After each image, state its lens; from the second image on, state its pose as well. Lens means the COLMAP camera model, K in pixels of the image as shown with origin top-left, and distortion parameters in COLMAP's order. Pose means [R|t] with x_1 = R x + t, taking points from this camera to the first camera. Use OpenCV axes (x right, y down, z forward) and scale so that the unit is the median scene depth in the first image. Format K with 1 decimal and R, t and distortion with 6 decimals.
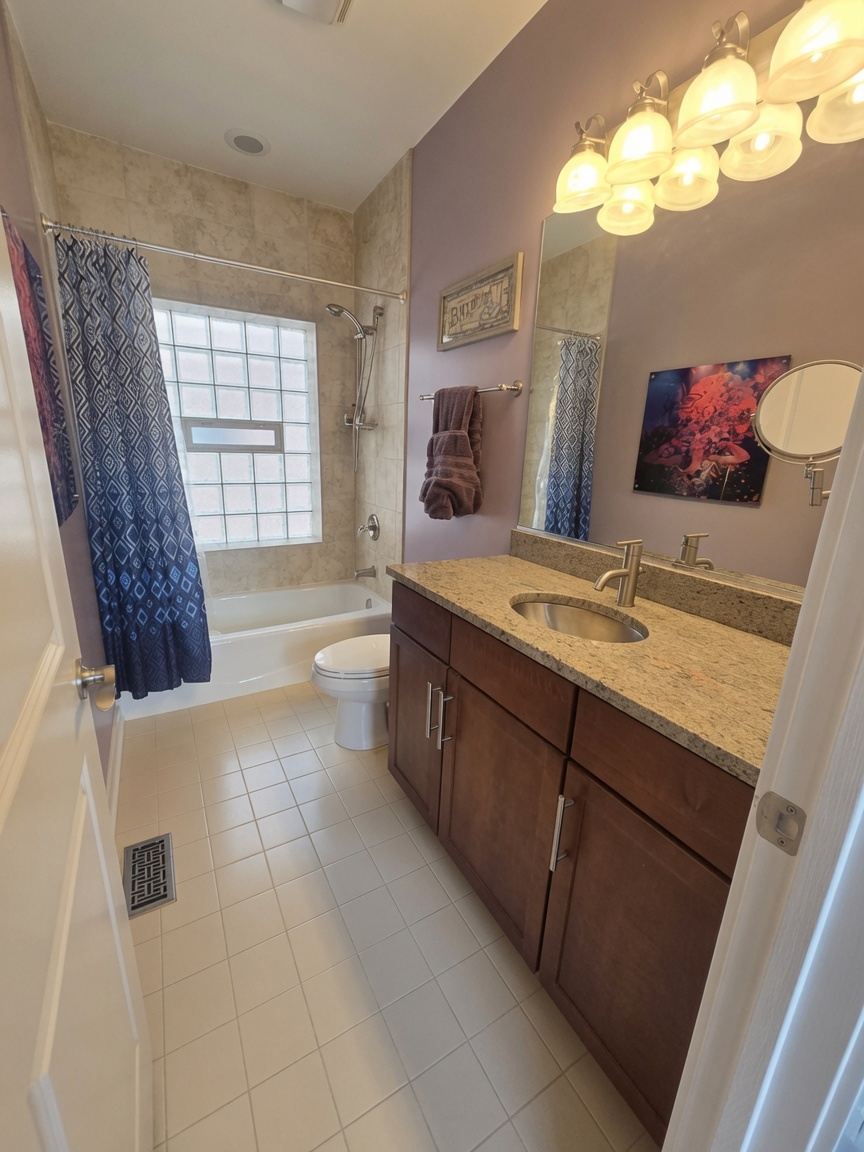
lens RADIAL K [[469.6, 0, 421.5], [0, 469.6, 570.7], [0, 0, 1]] dist [-0.002498, 0.000135]
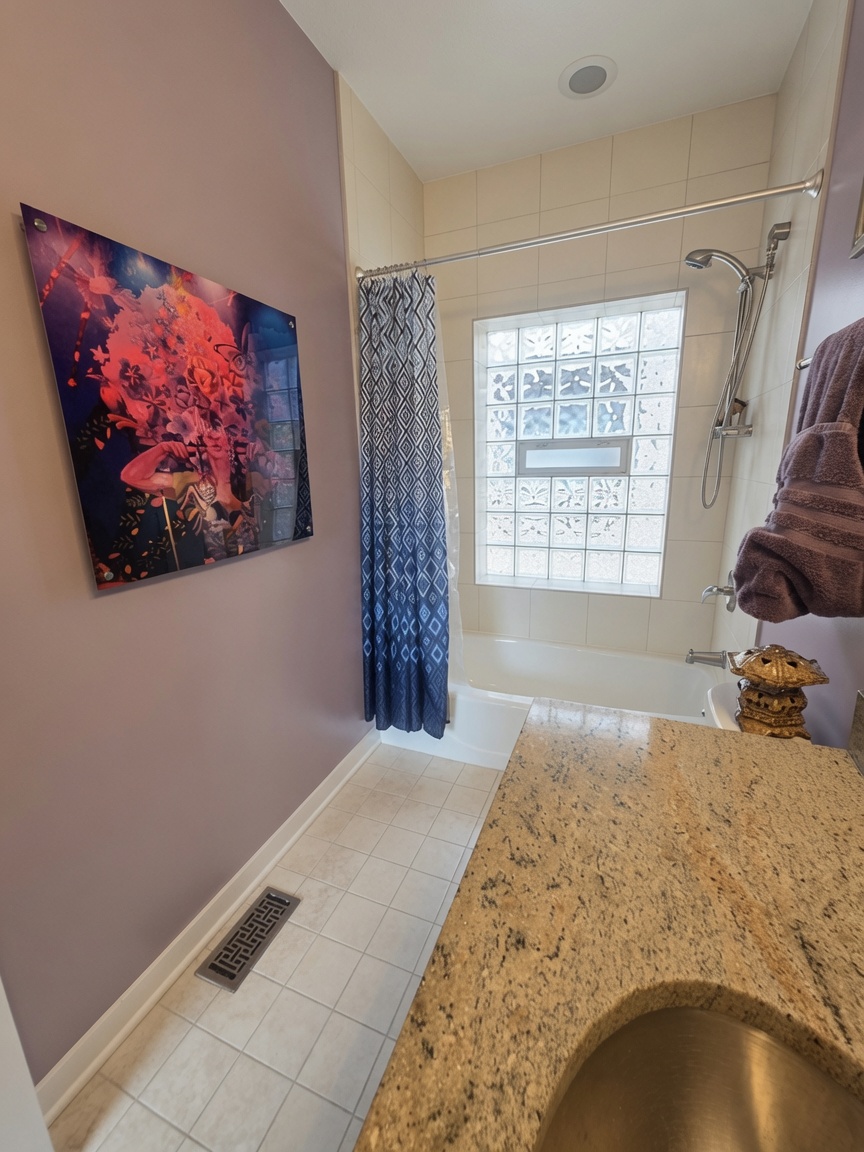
lens RADIAL K [[469.6, 0, 429.2], [0, 469.6, 572.2], [0, 0, 1]] dist [-0.002498, 0.000135]
pose [[0.610605, 0.136977, -0.779999, 0.173193], [-0.162005, 0.985704, 0.046280, -0.105637], [0.775187, 0.098105, 0.624067, 0.384383]]
